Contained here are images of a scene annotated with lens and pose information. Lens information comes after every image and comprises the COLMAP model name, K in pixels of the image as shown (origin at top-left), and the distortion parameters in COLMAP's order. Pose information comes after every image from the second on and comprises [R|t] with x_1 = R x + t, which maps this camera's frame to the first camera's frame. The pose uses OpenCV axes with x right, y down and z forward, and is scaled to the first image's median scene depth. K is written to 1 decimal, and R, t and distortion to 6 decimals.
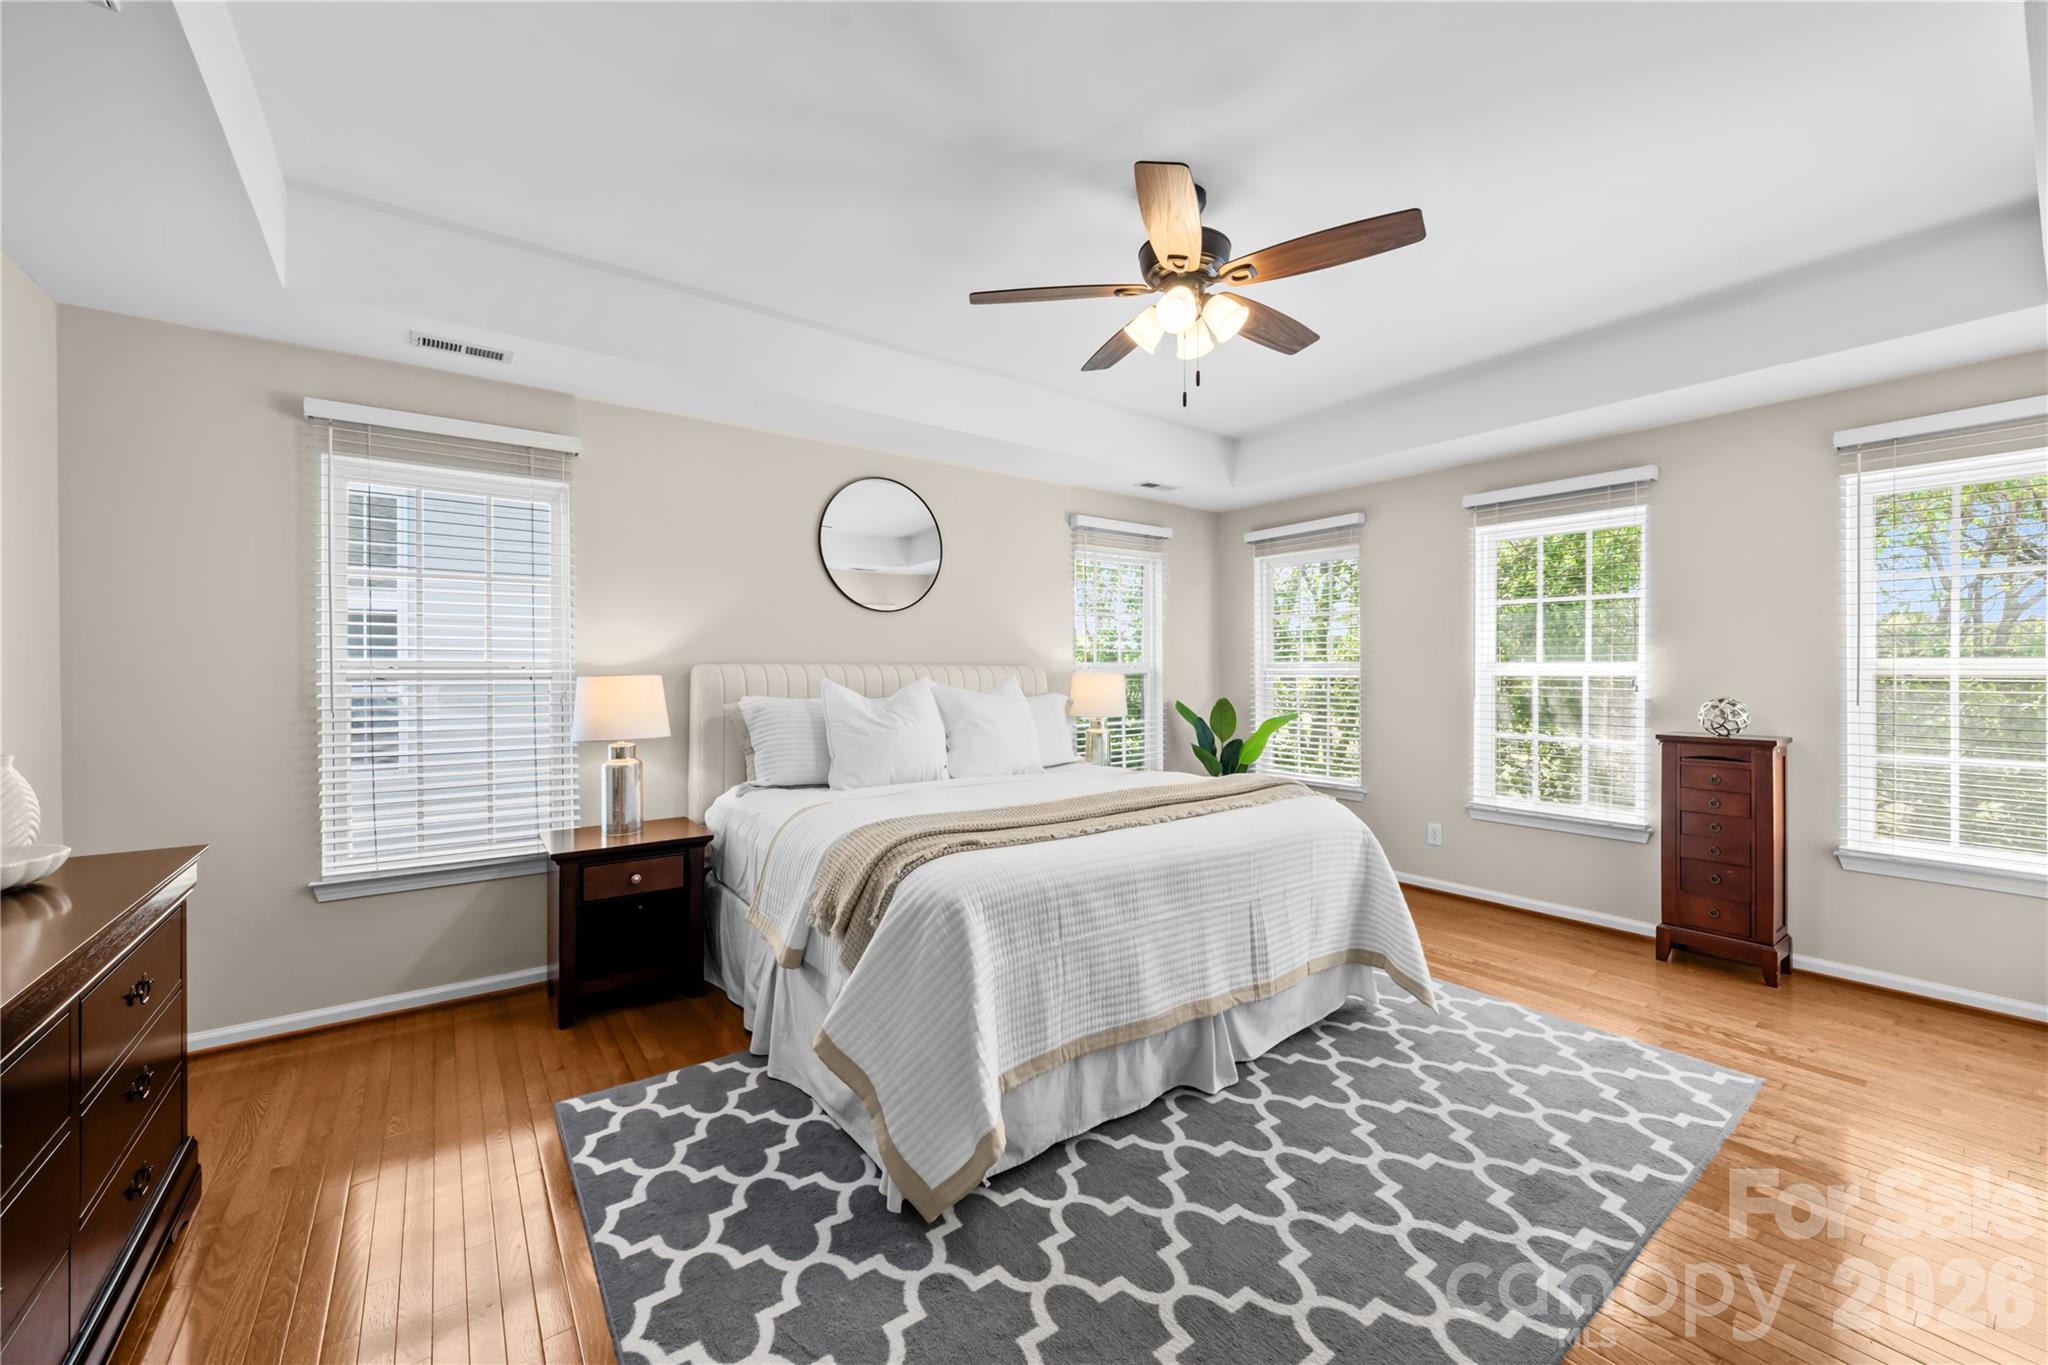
lens RADIAL K [[796.4, 0, 1019.7], [0, 796.4, 678.0], [0, 0, 1]] dist [-0.005426, 0.001063]
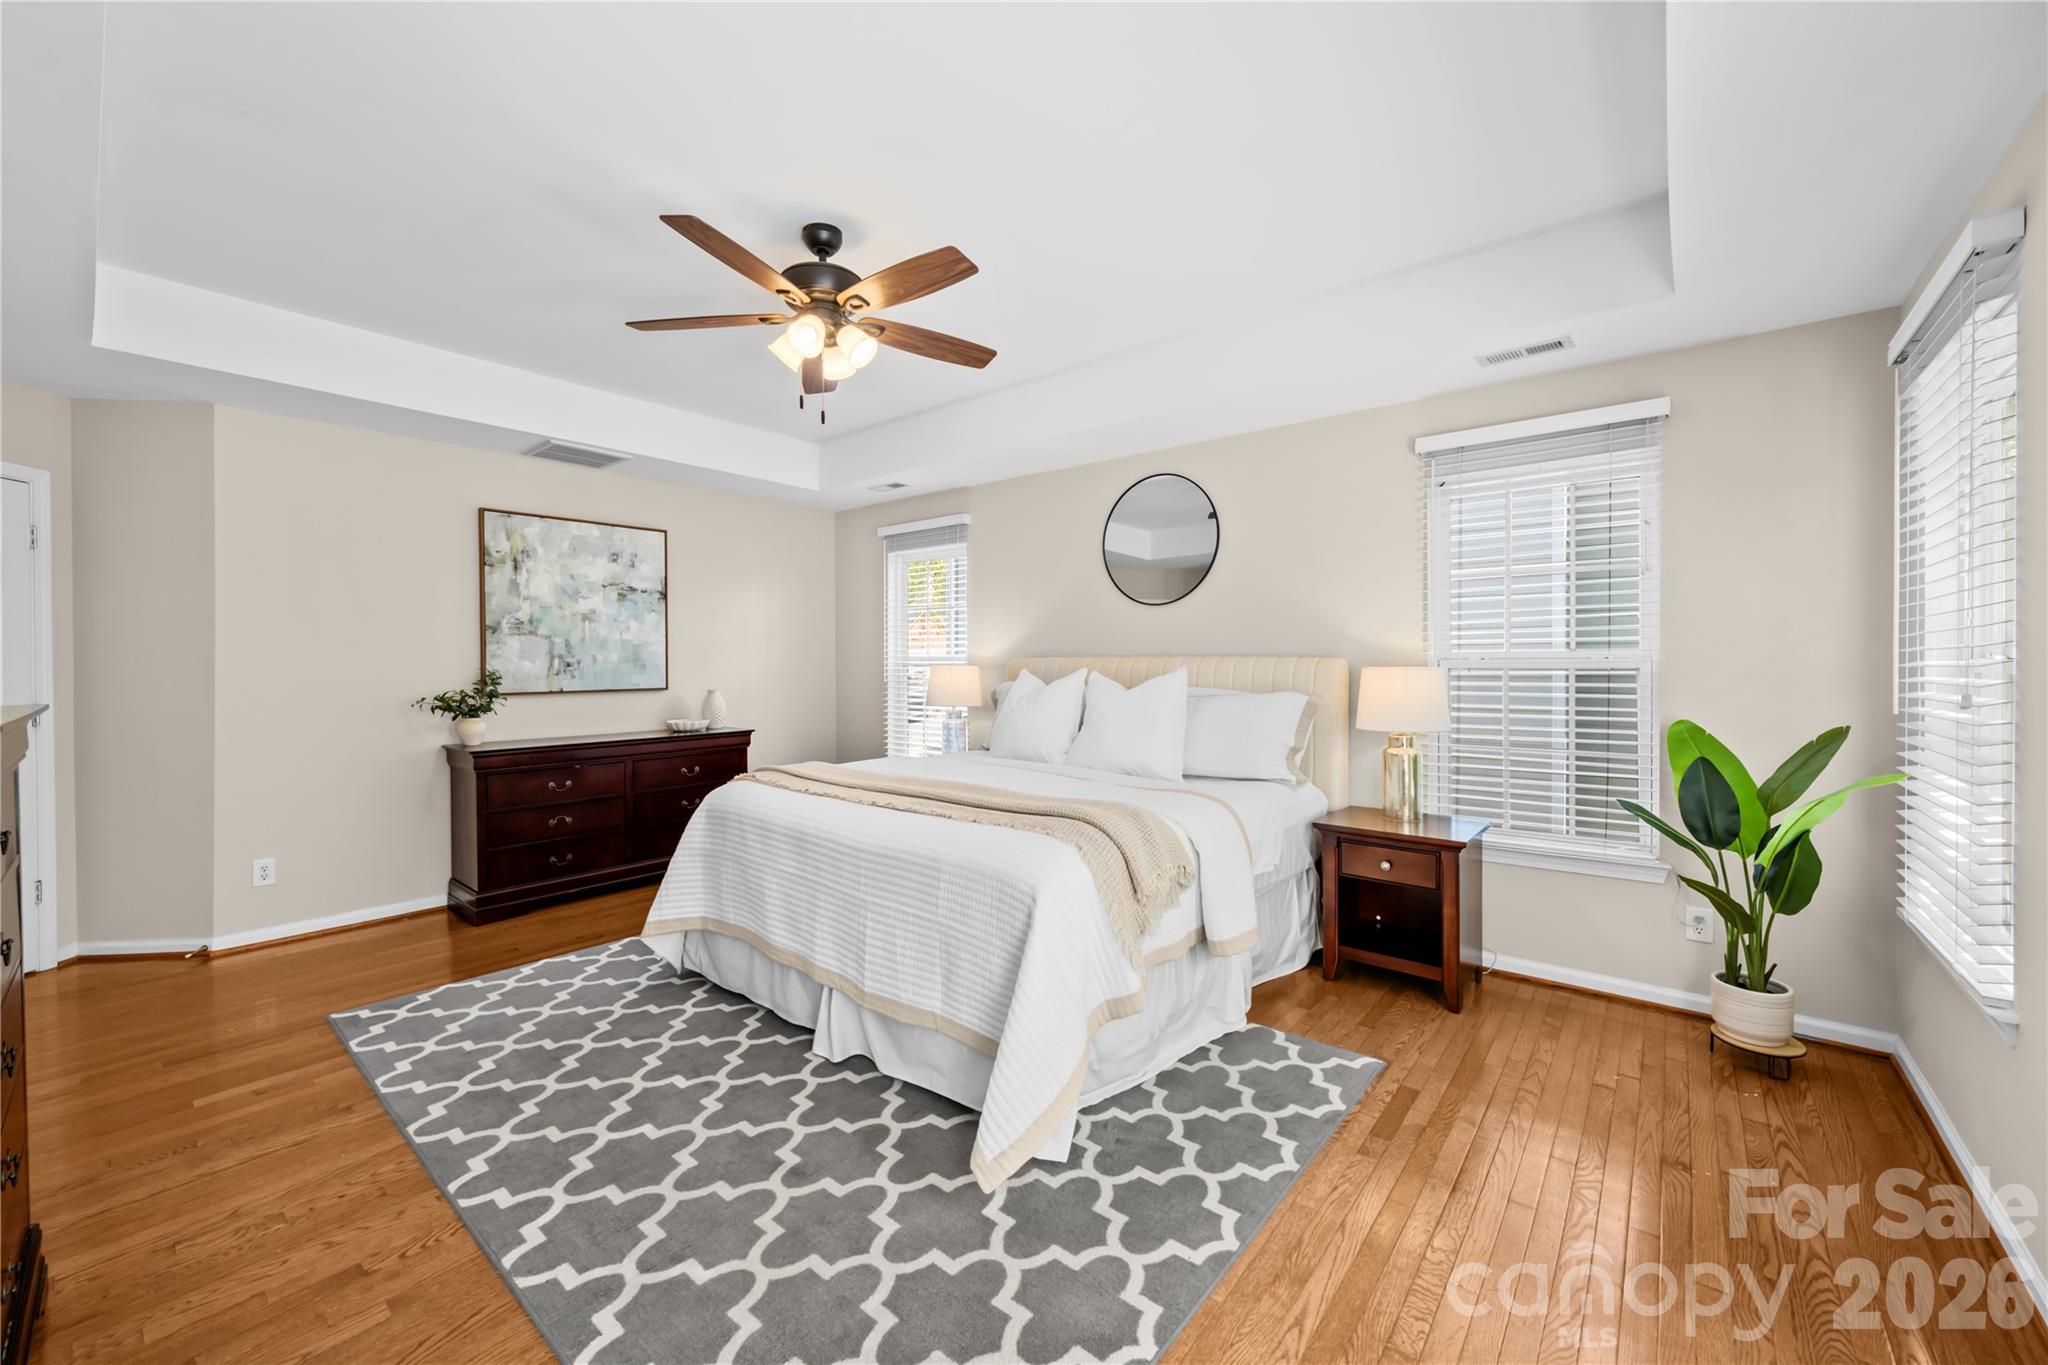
lens RADIAL K [[796.4, 0, 1013.3], [0, 796.4, 665.3], [0, 0, 1]] dist [-0.005426, 0.001063]
pose [[0.221953, 0.006231, -0.975037, 1.418912], [-0.011185, 0.999930, 0.003843, -0.013470], [0.974993, 0.010053, 0.222007, 1.063252]]
